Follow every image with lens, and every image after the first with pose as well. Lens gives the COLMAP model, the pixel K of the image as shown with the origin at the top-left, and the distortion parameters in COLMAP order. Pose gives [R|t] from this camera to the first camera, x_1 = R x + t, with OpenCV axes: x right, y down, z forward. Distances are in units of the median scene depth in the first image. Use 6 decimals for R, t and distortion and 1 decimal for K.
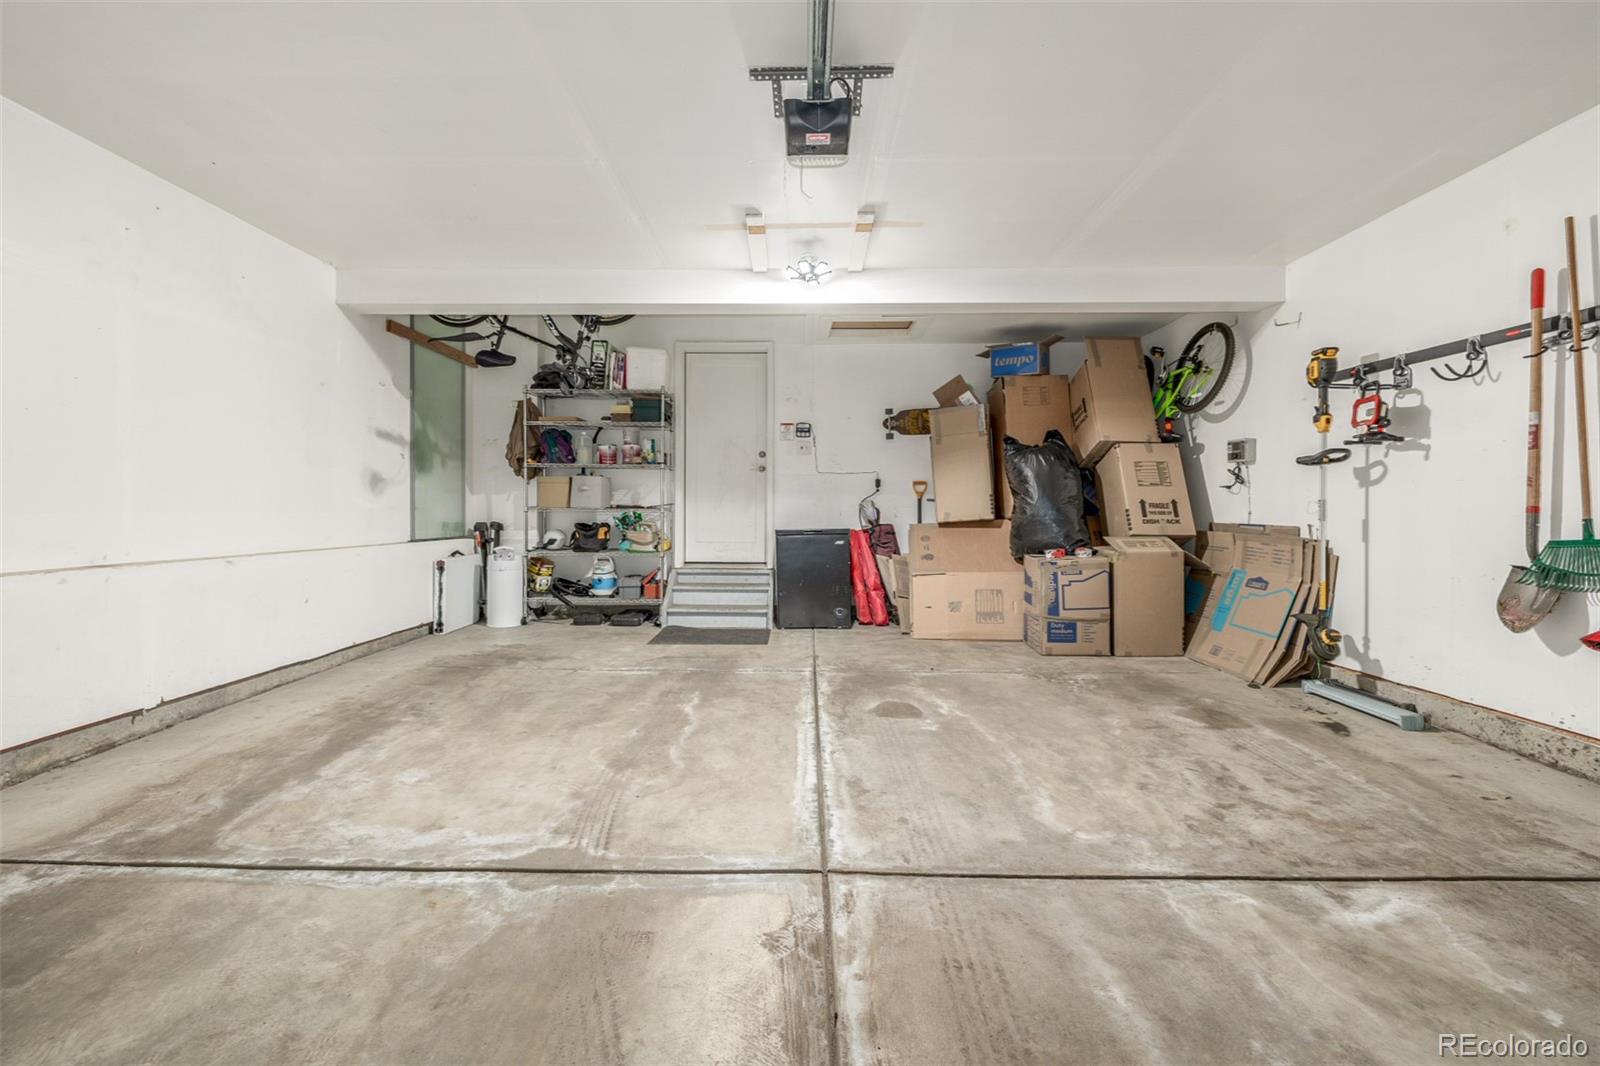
lens RADIAL K [[676.4, 0, 795.5], [0, 676.4, 520.6], [0, 0, 1]] dist [-0.000806, 0.000235]
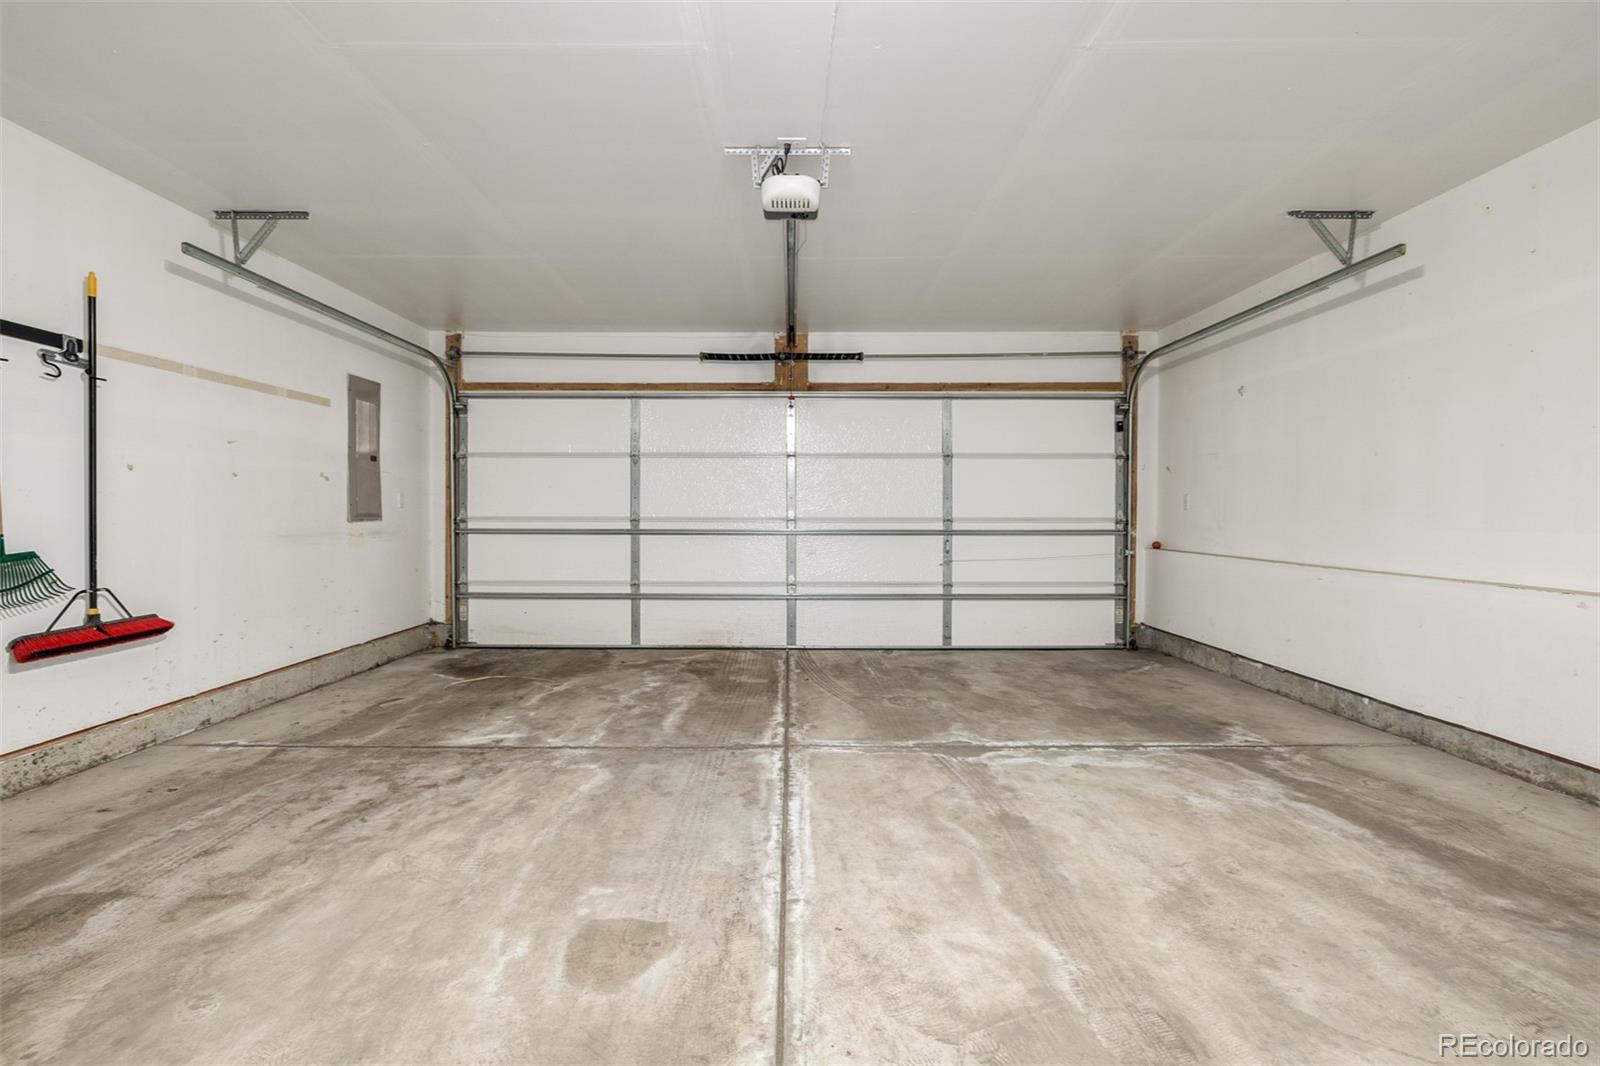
lens RADIAL K [[676.4, 0, 797.7], [0, 676.4, 524.6], [0, 0, 1]] dist [-0.000806, 0.000235]
pose [[-0.999664, -0.003813, -0.025631, 0.049715], [-0.004637, 0.999472, 0.032167, -0.055736], [0.025495, 0.032275, -0.999154, 2.156980]]
